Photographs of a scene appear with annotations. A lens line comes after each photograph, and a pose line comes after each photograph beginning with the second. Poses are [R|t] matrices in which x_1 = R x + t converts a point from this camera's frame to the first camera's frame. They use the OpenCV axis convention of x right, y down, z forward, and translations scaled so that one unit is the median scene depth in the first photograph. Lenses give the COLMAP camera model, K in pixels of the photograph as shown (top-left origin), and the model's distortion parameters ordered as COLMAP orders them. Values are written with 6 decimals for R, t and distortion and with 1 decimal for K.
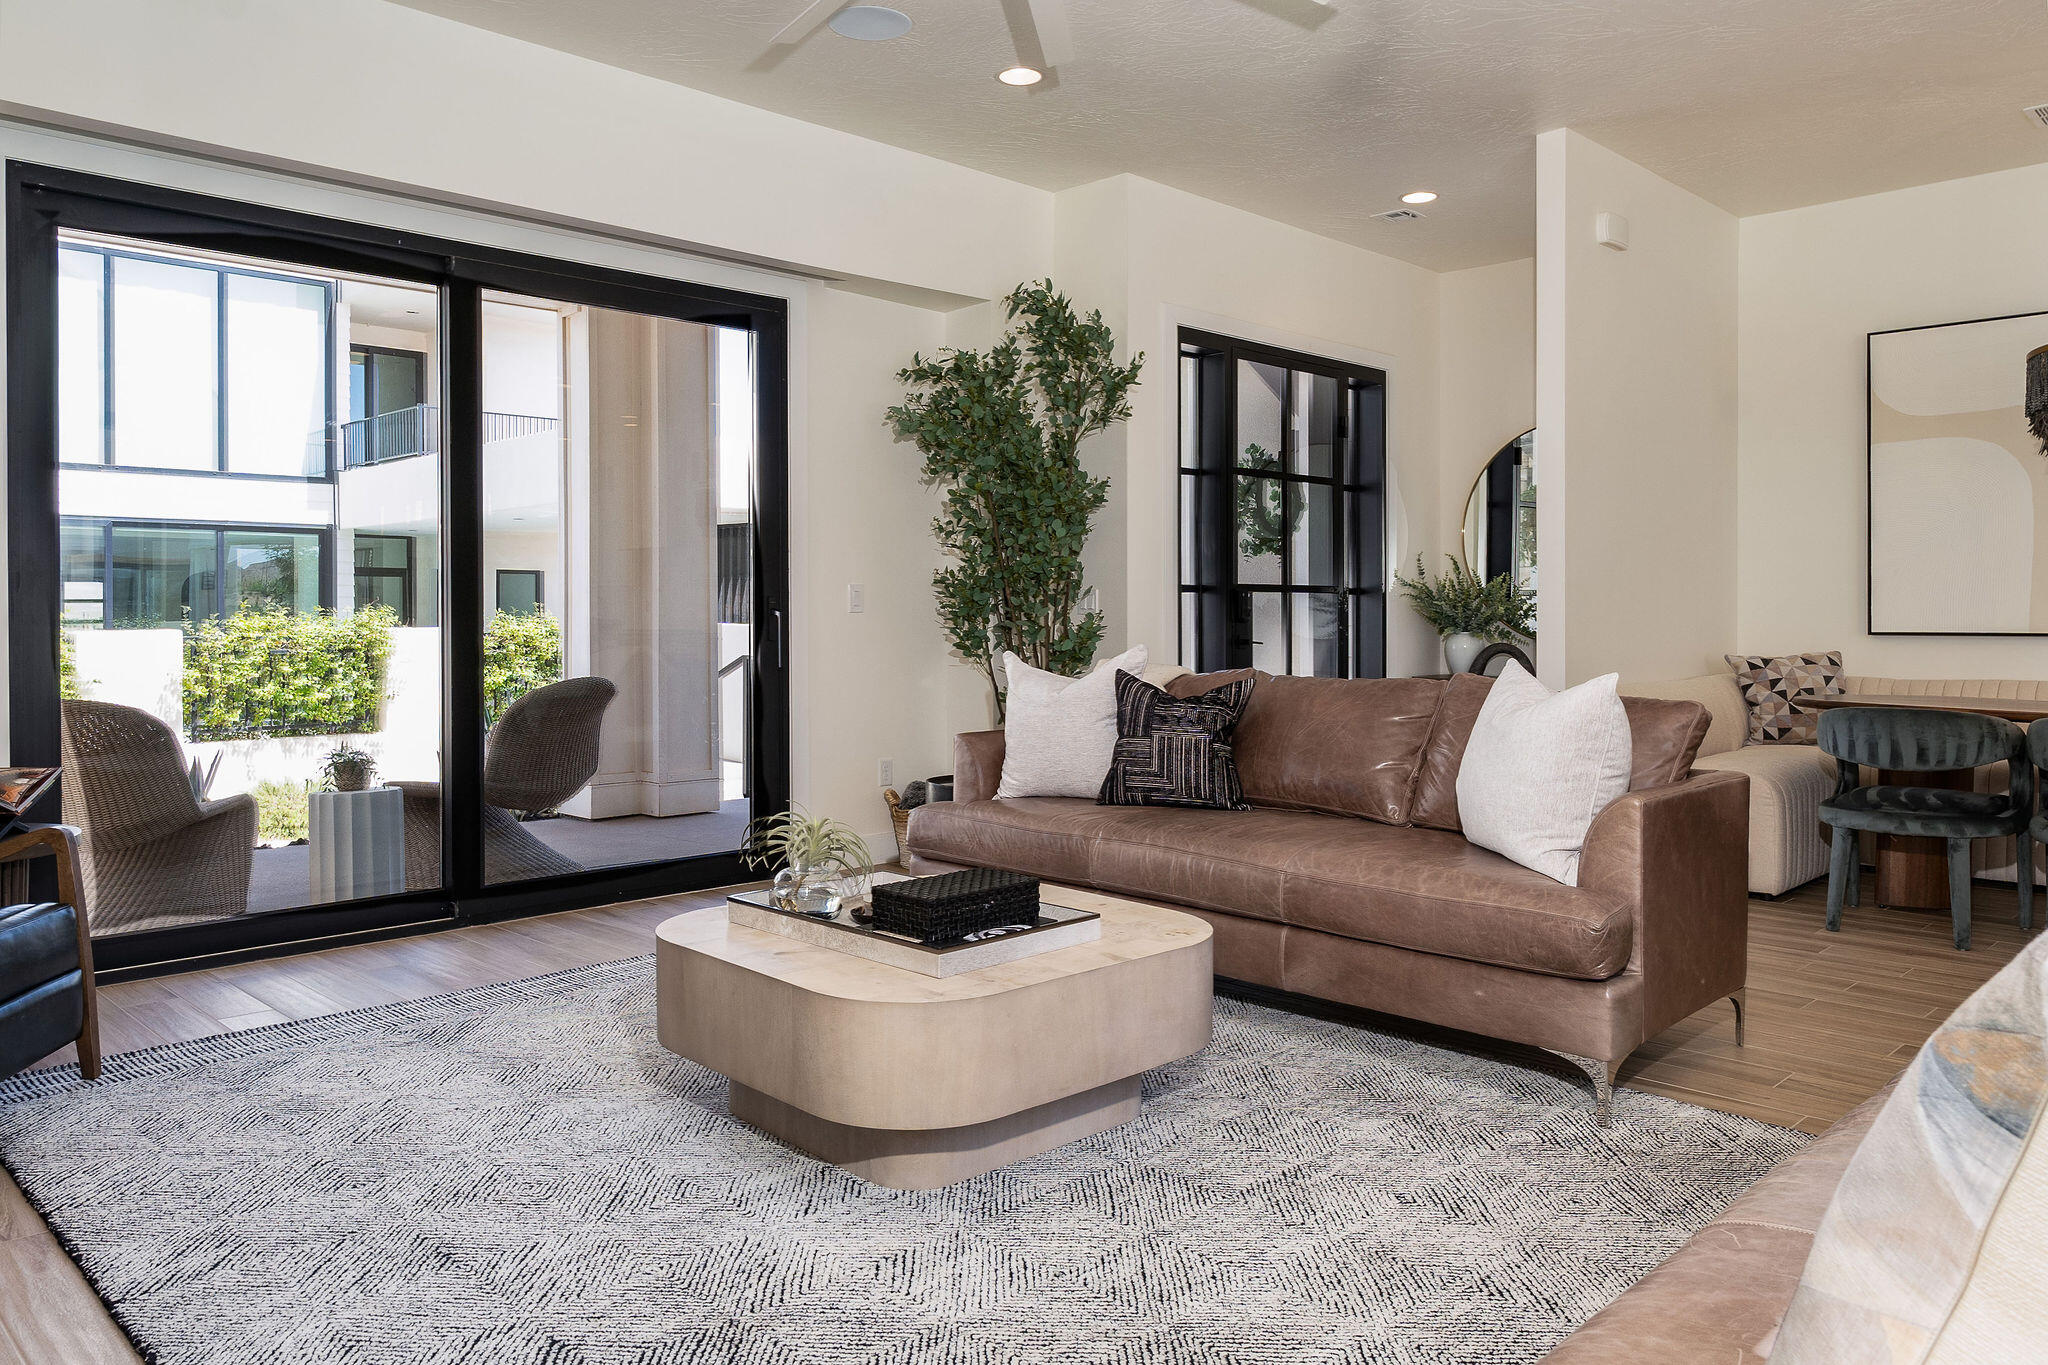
lens RADIAL K [[1440.0, 0, 1024.3], [0, 1440.0, 625.8], [0, 0, 1]] dist [-0.001834, -0.000372]
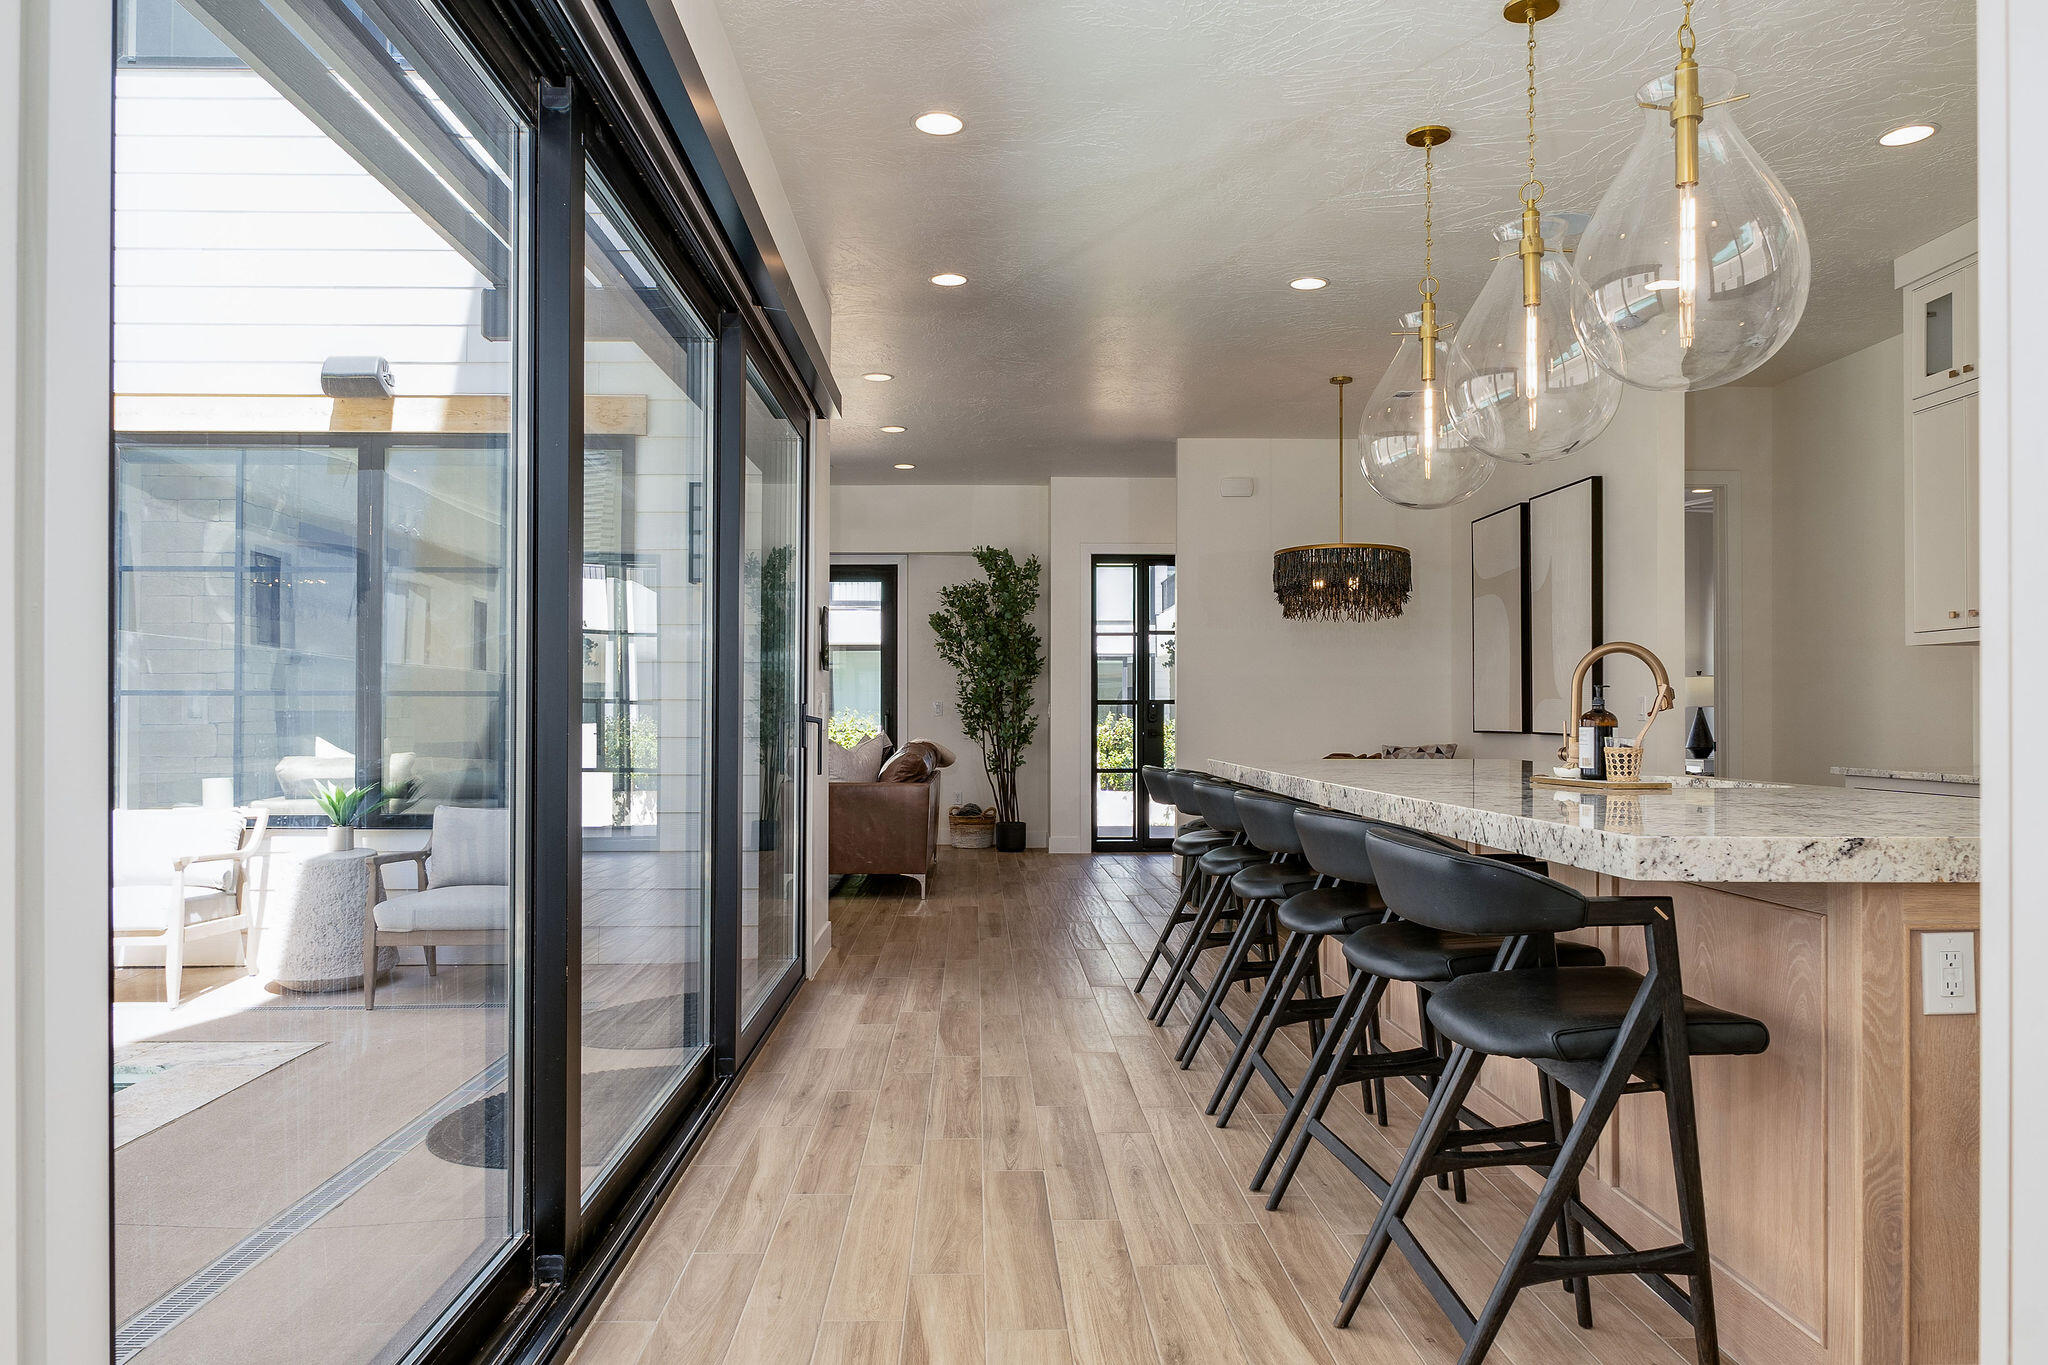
lens RADIAL K [[1434.7, 0, 1014.0], [0, 1434.7, 715.8], [0, 0, 1]] dist [-0.003601, -0.001269]
pose [[0.730459, 0.002133, -0.682953, 1.362240], [-0.007397, 0.999961, -0.004788, 0.000553], [0.682916, 0.008550, 0.730447, -0.392181]]
